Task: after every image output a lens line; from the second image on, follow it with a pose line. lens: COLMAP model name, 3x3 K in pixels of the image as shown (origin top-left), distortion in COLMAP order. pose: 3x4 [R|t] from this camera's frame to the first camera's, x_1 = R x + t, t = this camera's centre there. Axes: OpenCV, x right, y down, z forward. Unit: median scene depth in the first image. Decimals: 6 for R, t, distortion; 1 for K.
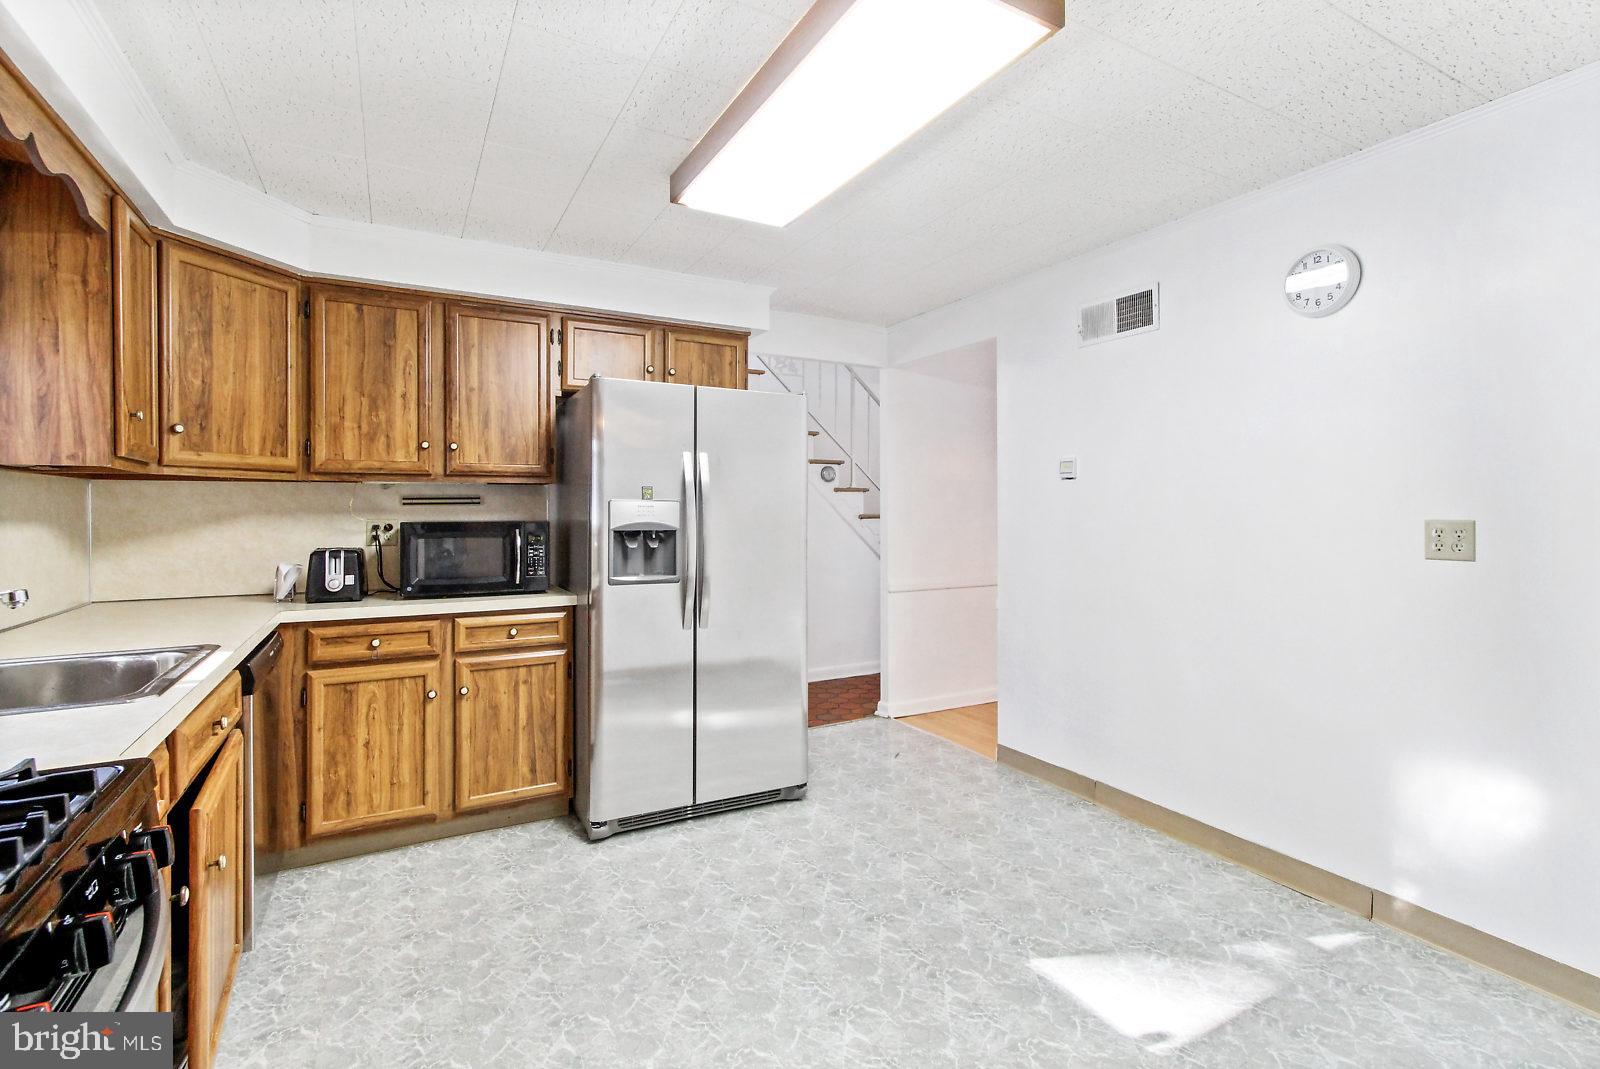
lens RADIAL K [[751.2, 0, 805.6], [0, 751.2, 513.0], [0, 0, 1]] dist [0.000637, 0.000137]
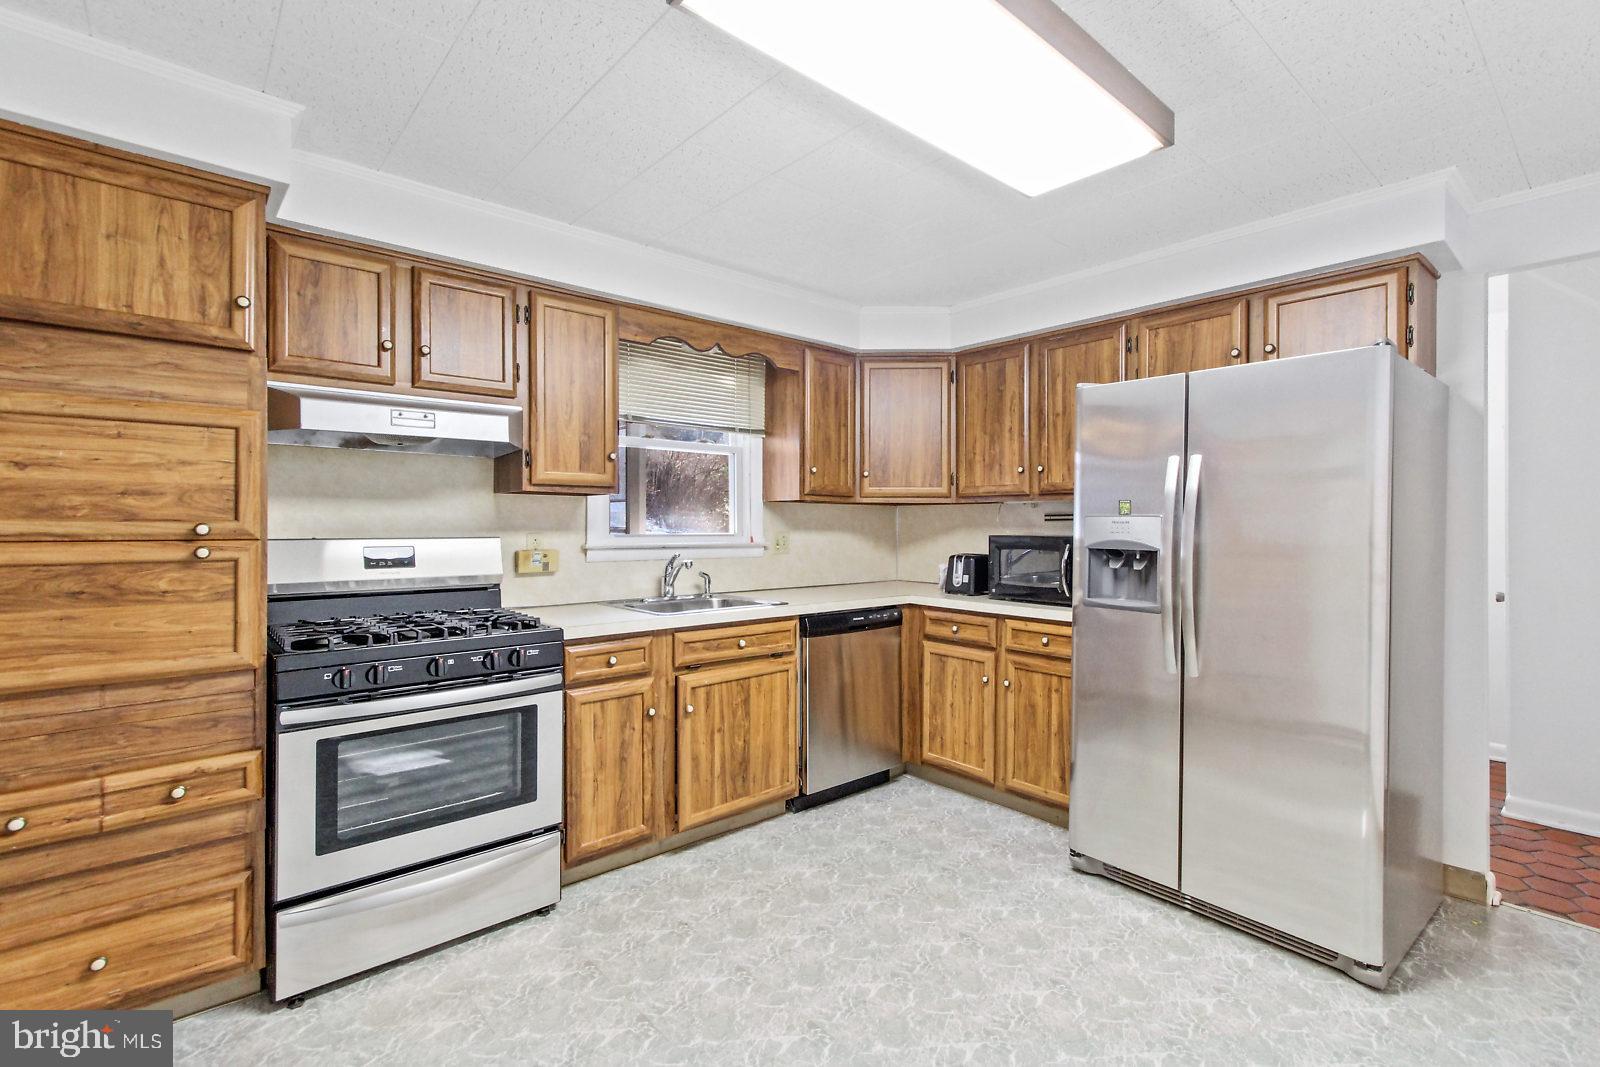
lens RADIAL K [[727.2, 0, 803.3], [0, 727.2, 524.1], [0, 0, 1]] dist [0.001492, 0.000416]
pose [[0.203419, 0.005105, -0.979078, 0.588197], [-0.008354, 0.999959, 0.003478, -0.007563], [0.979056, 0.007472, 0.203454, 0.486216]]
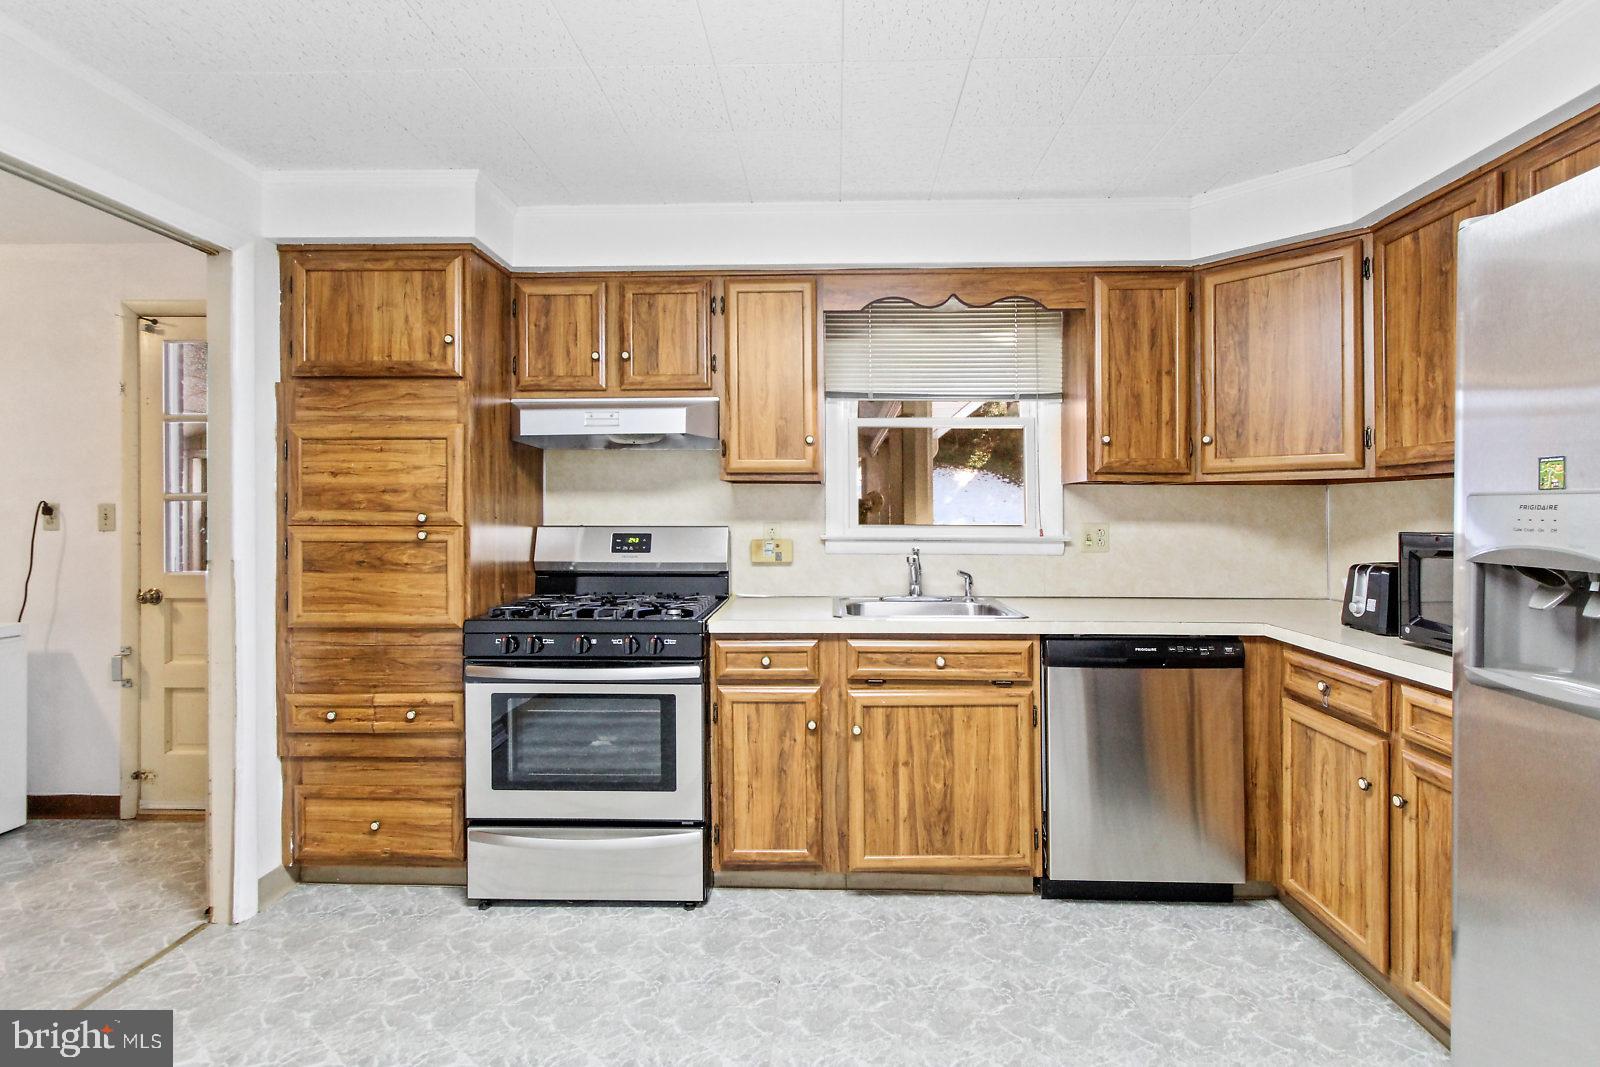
lens RADIAL K [[720.1, 0, 807.1], [0, 720.1, 513.5], [0, 0, 1]] dist [0.001883, 0.000322]
pose [[-0.514412, 0.004268, -0.857533, 0.331327], [-0.002881, 0.999973, 0.006705, -0.007880], [0.857538, 0.005920, -0.514386, 0.917561]]
